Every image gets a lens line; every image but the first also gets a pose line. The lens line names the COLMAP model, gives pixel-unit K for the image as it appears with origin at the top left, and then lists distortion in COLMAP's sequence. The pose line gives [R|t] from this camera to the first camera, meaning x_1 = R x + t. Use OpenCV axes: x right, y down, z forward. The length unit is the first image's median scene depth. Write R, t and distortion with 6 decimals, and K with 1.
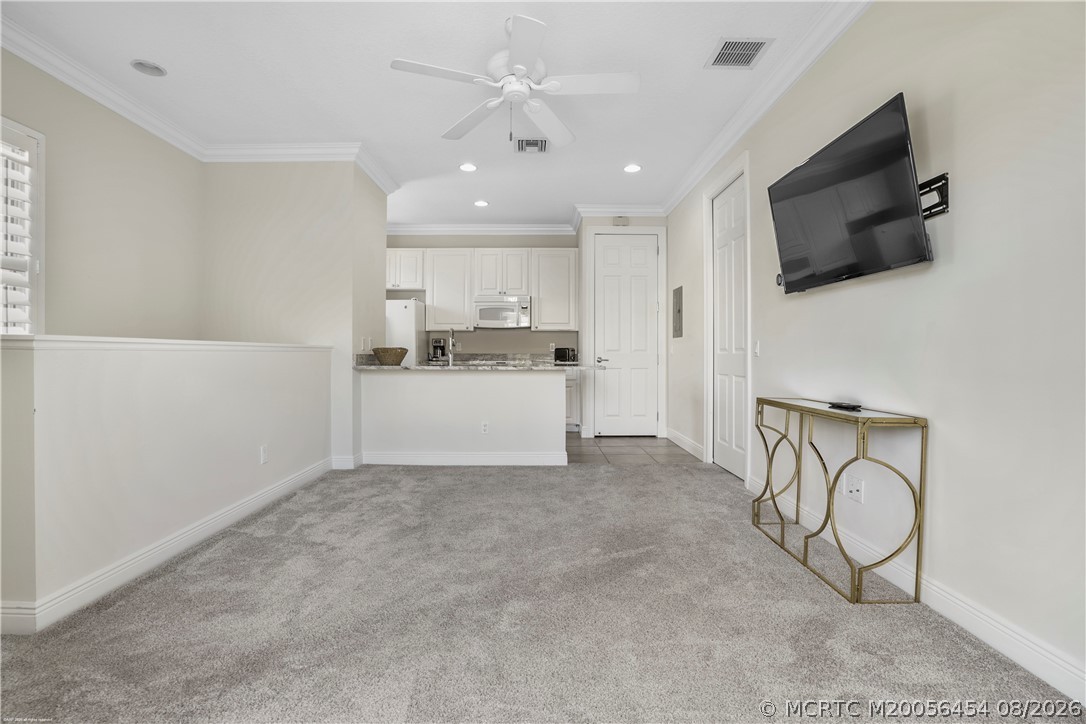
lens RADIAL K [[501.1, 0, 542.7], [0, 501.1, 358.4], [0, 0, 1]] dist [-0.047032, 0.014186]
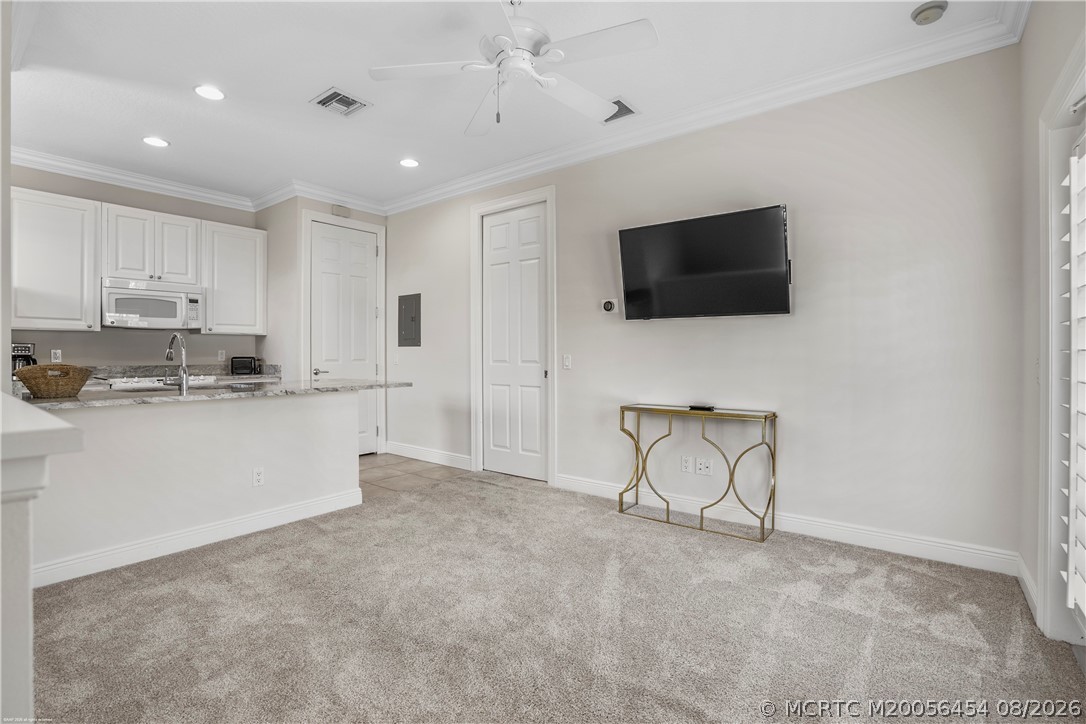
lens RADIAL K [[501.1, 0, 542.3], [0, 501.1, 357.6], [0, 0, 1]] dist [-0.047032, 0.014186]
pose [[0.623975, -0.008594, 0.781397, -0.404078], [0.008704, 0.999954, 0.004047, -0.028387], [-0.781396, 0.004276, 0.624021, 0.257434]]
